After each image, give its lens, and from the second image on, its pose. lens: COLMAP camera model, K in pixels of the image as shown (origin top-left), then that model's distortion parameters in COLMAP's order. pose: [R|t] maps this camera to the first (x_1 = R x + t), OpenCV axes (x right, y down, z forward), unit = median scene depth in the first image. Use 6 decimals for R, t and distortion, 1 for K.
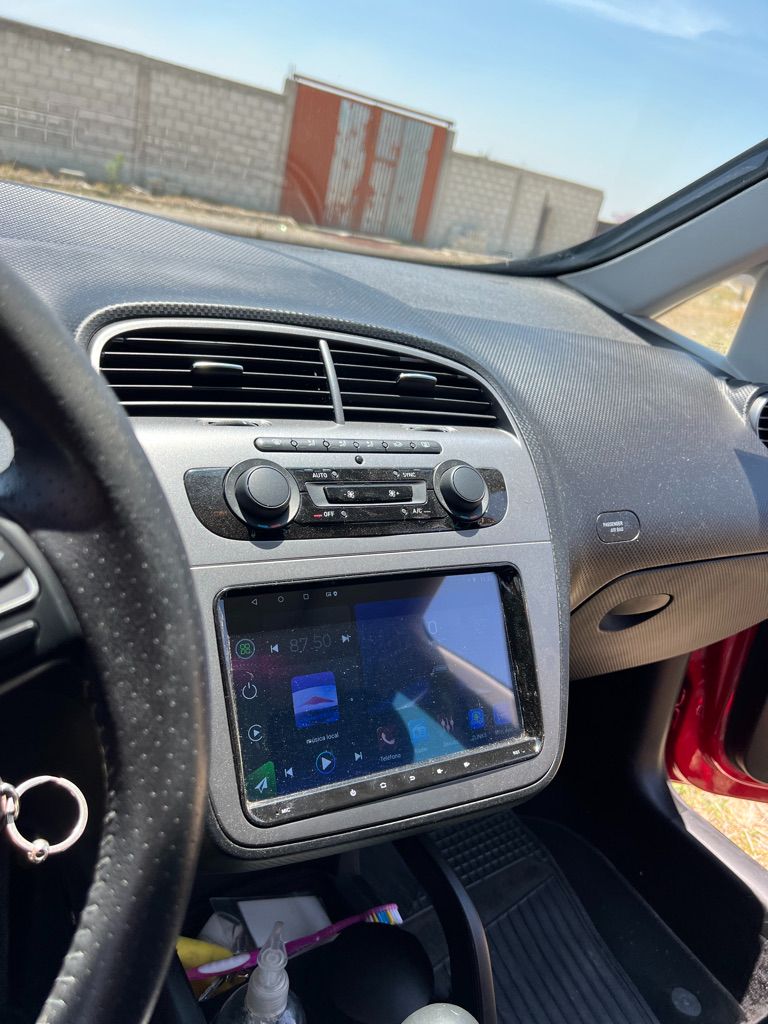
lens RADIAL K [[780.6, 0, 402.6], [0, 780.6, 503.3], [0, 0, 1]] dist [0.053094, -0.088716]
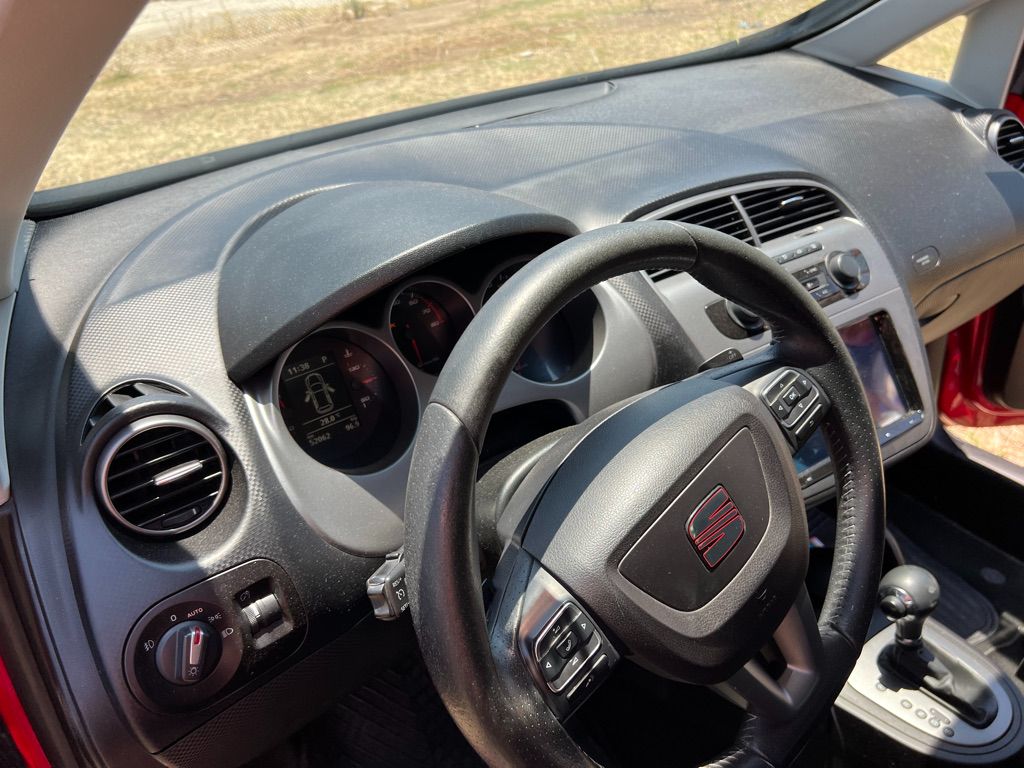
lens RADIAL K [[791.1, 0, 512.0], [0, 791.1, 384.0], [0, 0, 1]] dist [-0.000806, 0.003317]
pose [[0.969475, -0.231523, -0.080721, -0.294072], [0.242413, 0.954479, 0.173798, -0.140836], [0.036808, -0.188060, 0.981467, -0.361704]]
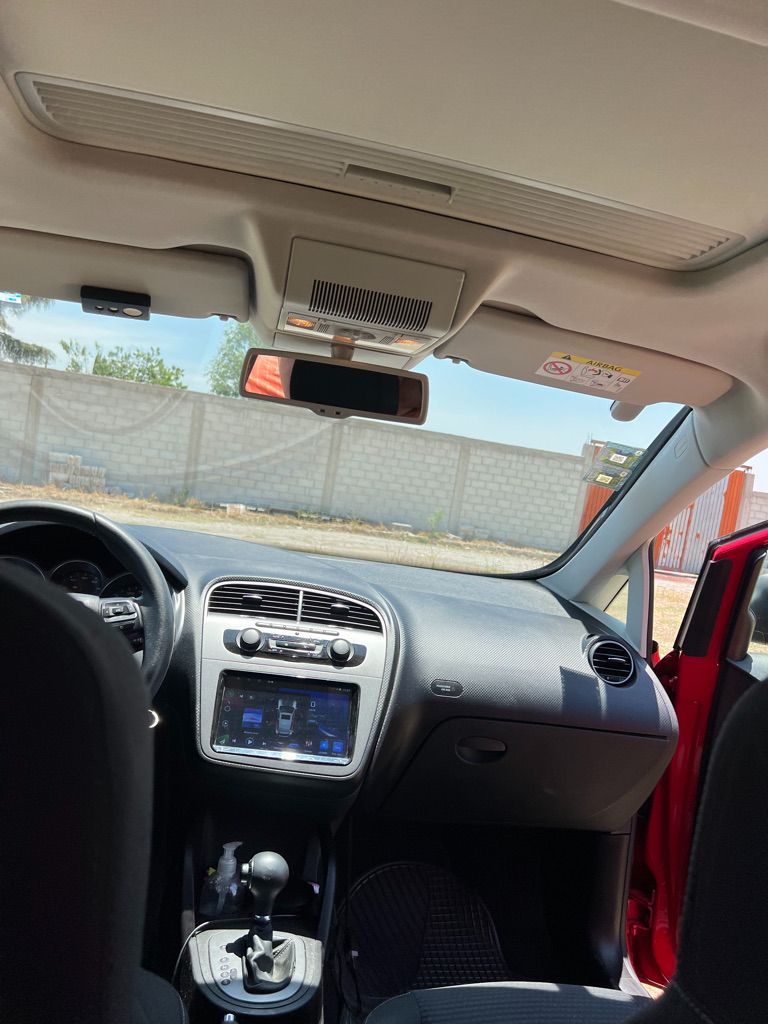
lens RADIAL K [[780.6, 0, 402.6], [0, 780.6, 503.3], [0, 0, 1]] dist [0.053094, -0.088716]
pose [[0.920527, -0.048194, -0.387696, 0.725761], [-0.113274, 0.916810, -0.382920, 0.280379], [0.373898, 0.396404, 0.838489, -0.667062]]
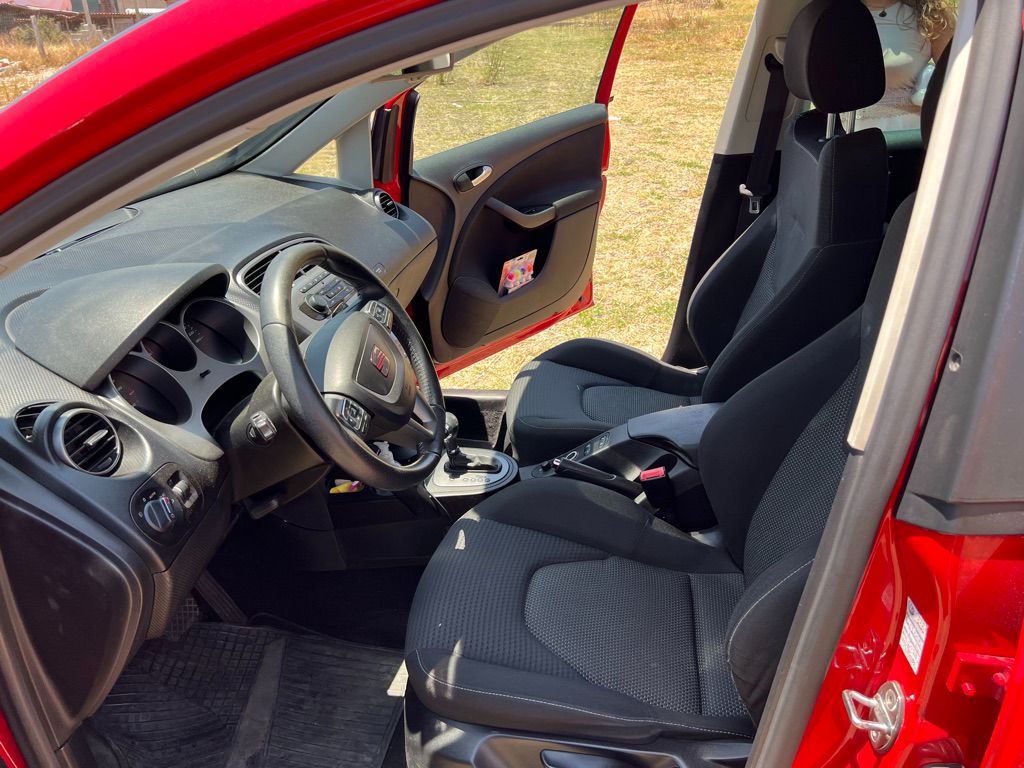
lens RADIAL K [[791.1, 0, 512.0], [0, 791.1, 384.0], [0, 0, 1]] dist [-0.000806, 0.003317]
pose [[0.653597, -0.510602, 0.558656, -0.795378], [0.422761, 0.858555, 0.290097, -0.161356], [-0.627761, 0.046571, 0.777012, -0.928207]]
